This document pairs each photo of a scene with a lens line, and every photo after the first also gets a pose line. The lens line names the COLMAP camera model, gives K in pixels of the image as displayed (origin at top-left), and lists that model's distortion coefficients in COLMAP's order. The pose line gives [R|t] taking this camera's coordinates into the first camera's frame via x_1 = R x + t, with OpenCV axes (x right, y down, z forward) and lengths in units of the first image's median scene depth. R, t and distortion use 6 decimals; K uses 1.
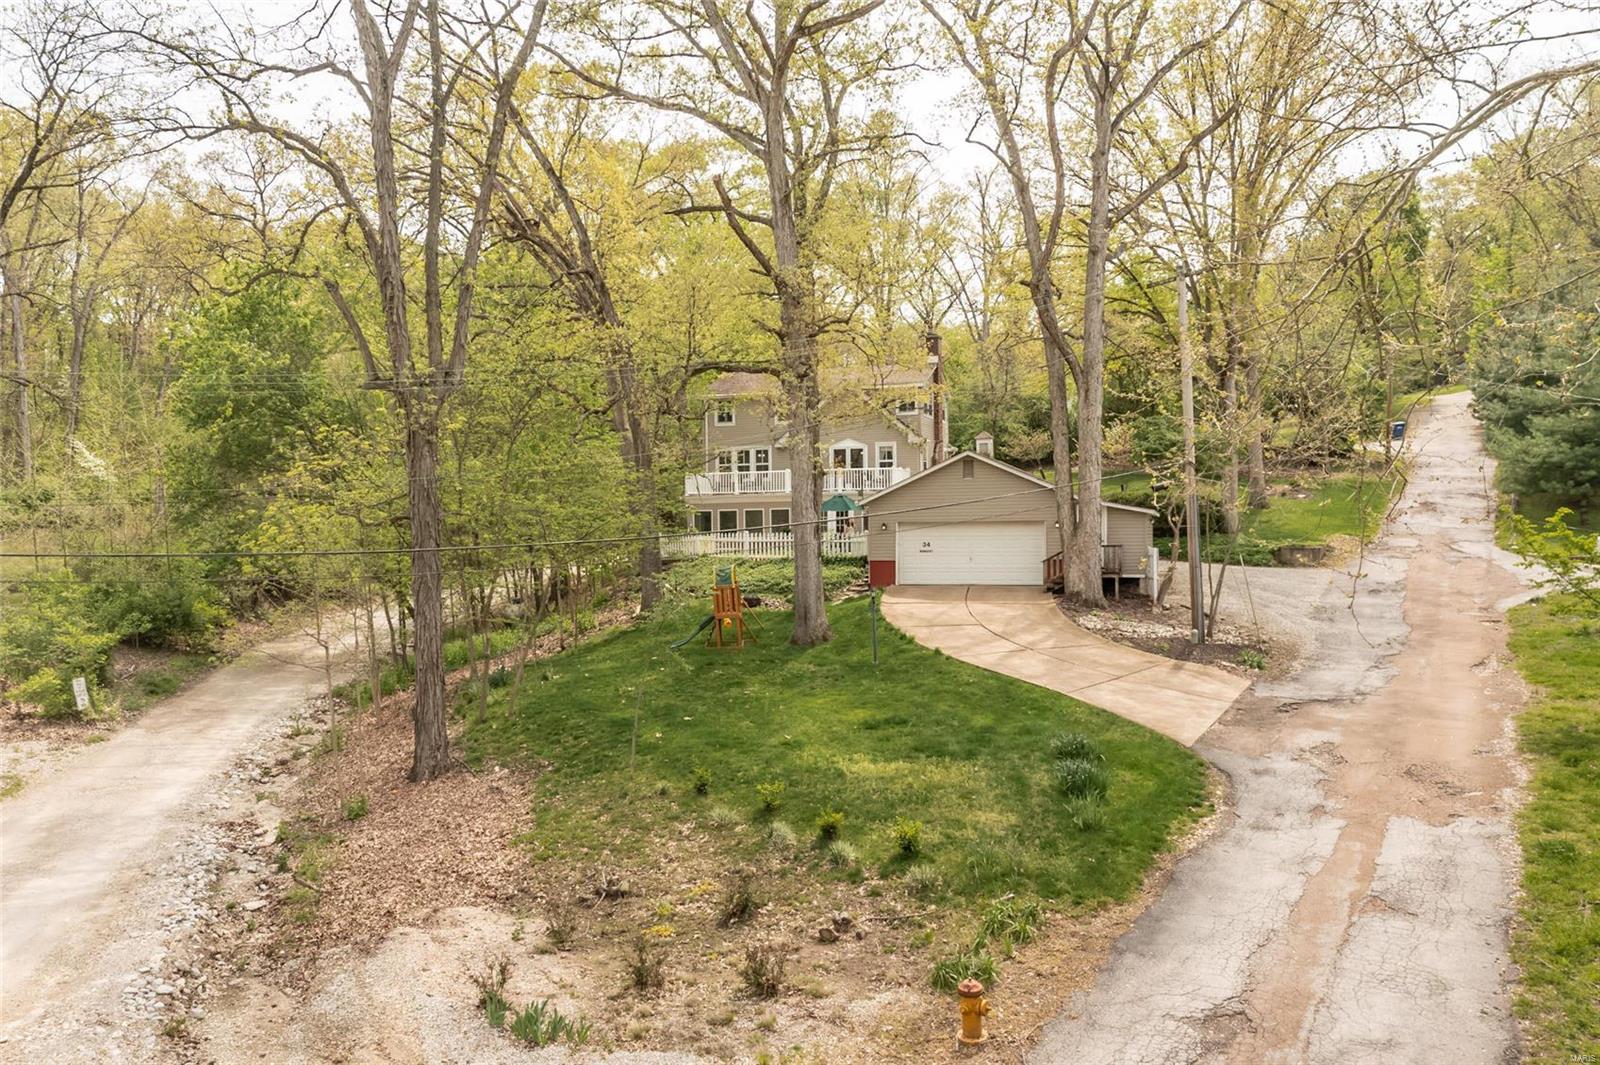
lens RADIAL K [[1275.2, 0, 799.2], [0, 1275.2, 539.3], [0, 0, 1]] dist [0.011858, -0.001535]
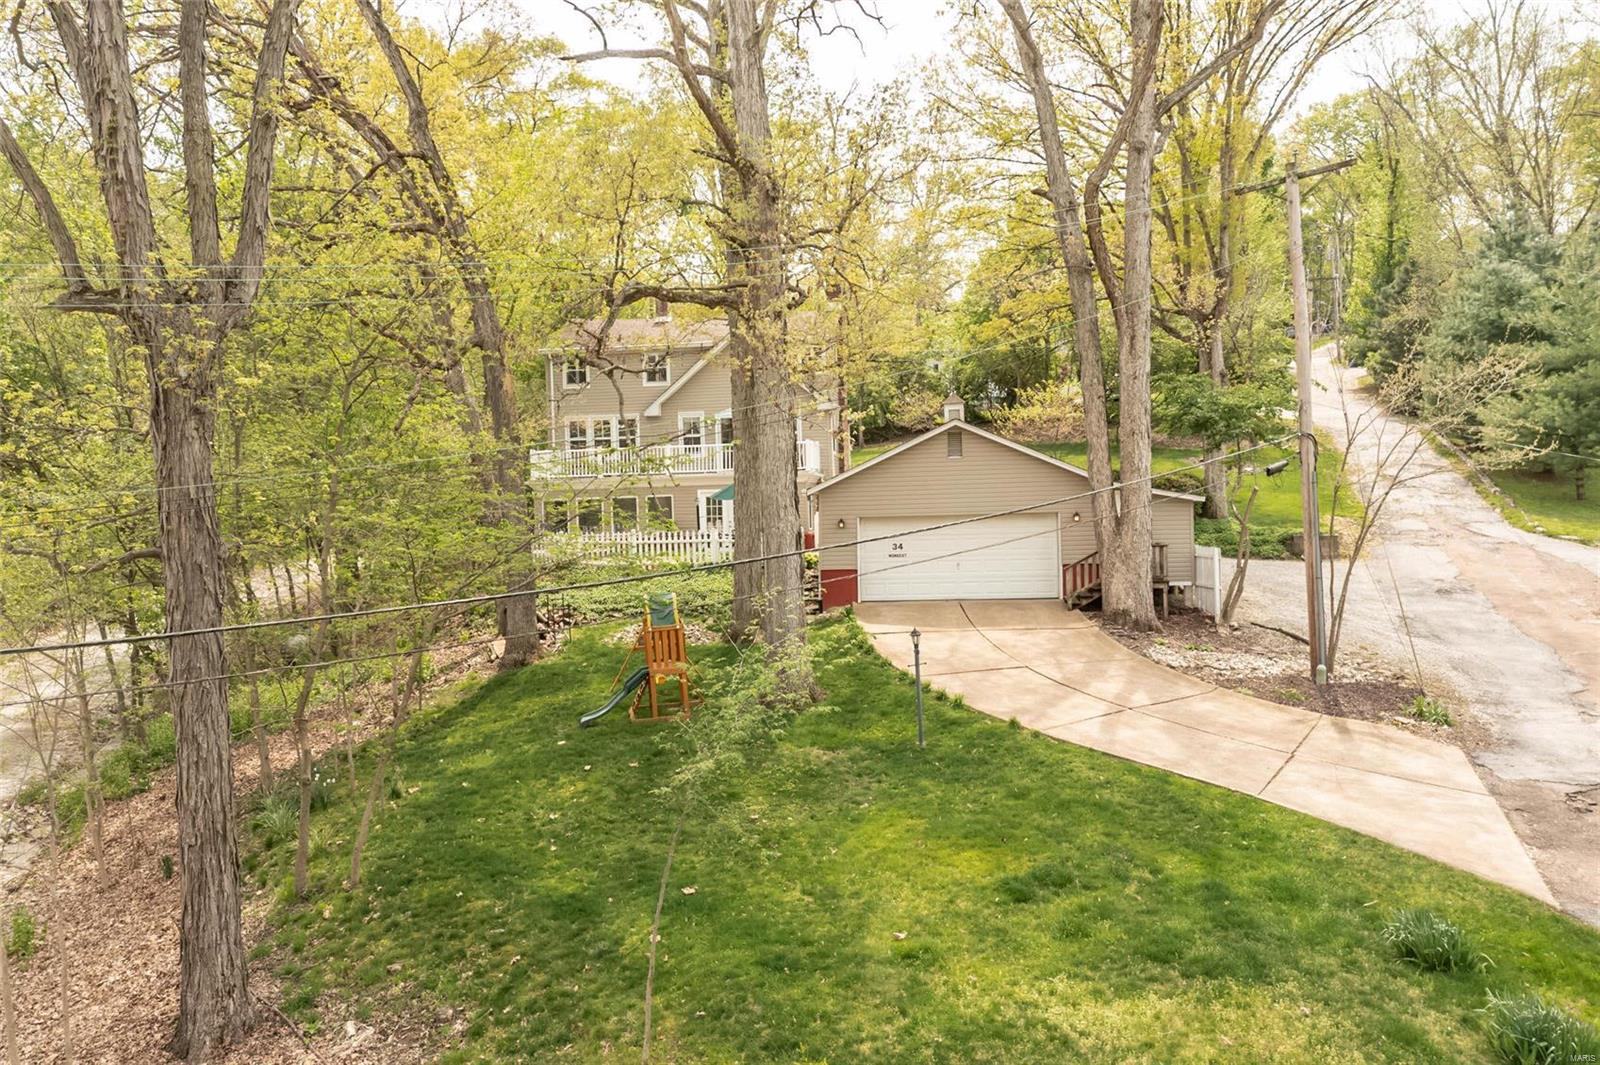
lens RADIAL K [[1275.2, 0, 801.9], [0, 1275.2, 520.4], [0, 0, 1]] dist [0.011858, -0.001535]
pose [[0.982111, -0.020239, 0.187210, -0.105211], [0.018158, 0.999753, 0.012820, -0.024219], [-0.187423, -0.009191, 0.982236, 0.316550]]
